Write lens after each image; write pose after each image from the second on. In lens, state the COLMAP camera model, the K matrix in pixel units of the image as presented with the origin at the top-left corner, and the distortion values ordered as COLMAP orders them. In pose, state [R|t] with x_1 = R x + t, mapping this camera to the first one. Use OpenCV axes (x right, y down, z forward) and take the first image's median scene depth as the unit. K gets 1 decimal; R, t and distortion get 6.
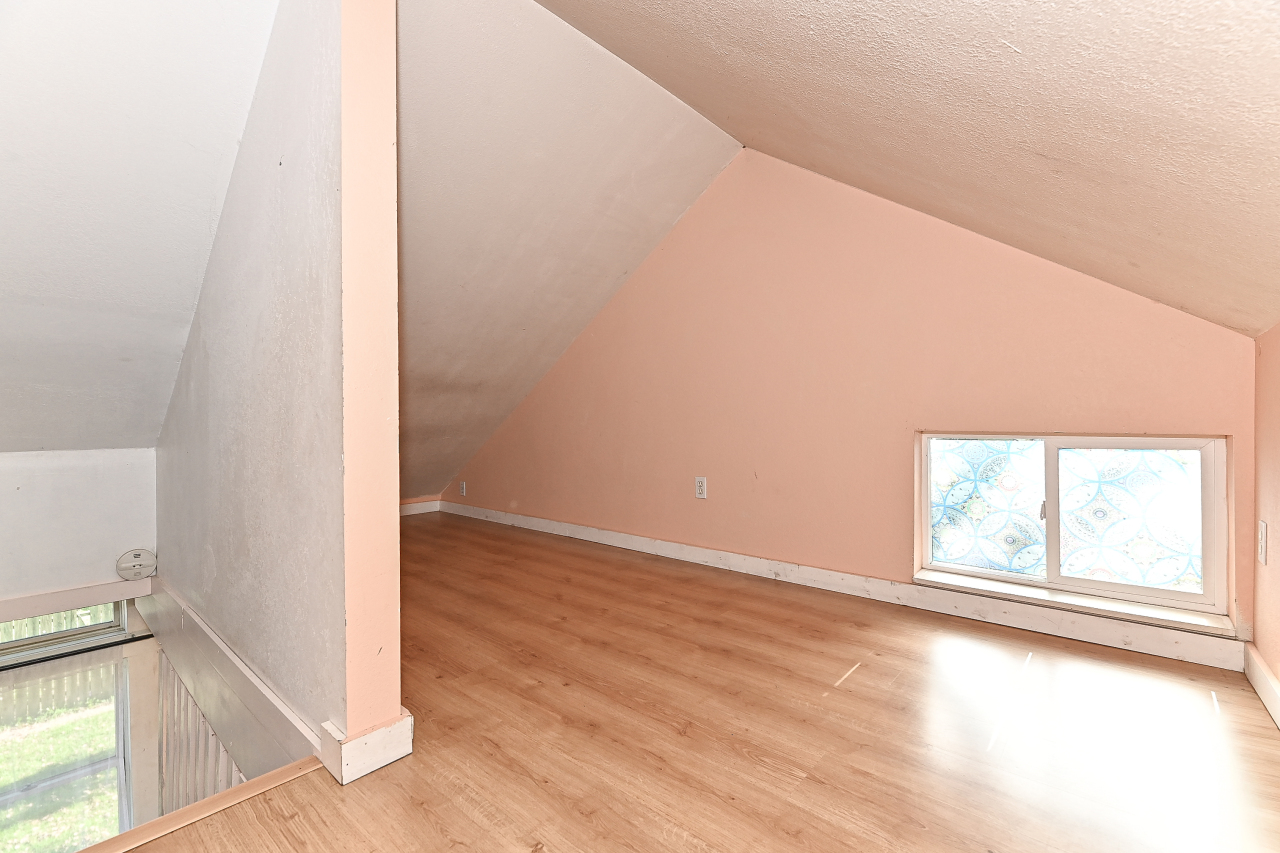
lens RADIAL K [[514.7, 0, 641.7], [0, 514.7, 428.8], [0, 0, 1]] dist [0.000993, -0.001858]
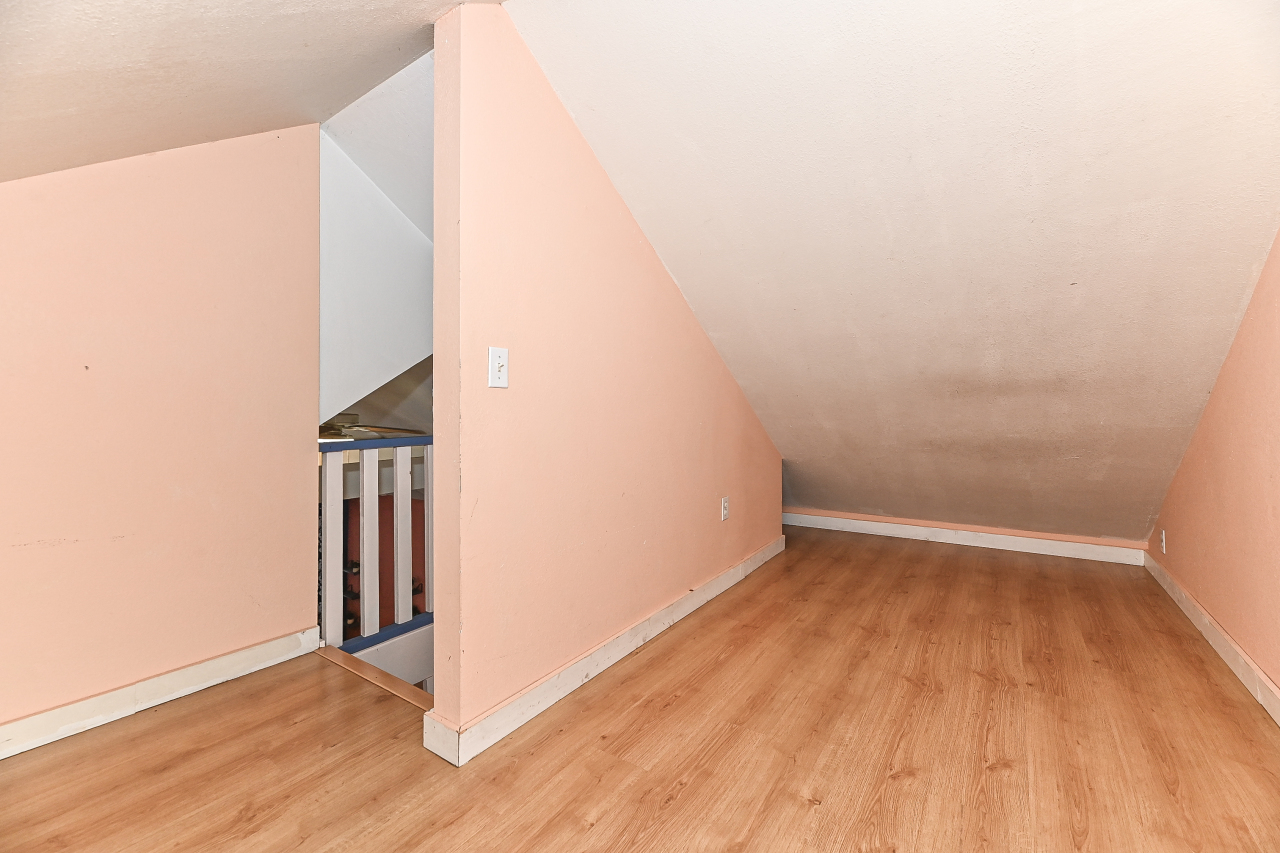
lens RADIAL K [[514.7, 0, 640.2], [0, 514.7, 421.2], [0, 0, 1]] dist [0.000993, -0.001858]
pose [[0.128584, 0.011548, -0.991631, 0.401771], [-0.001216, 0.999933, 0.011487, -0.073158], [0.991698, -0.000271, 0.128590, 0.725388]]
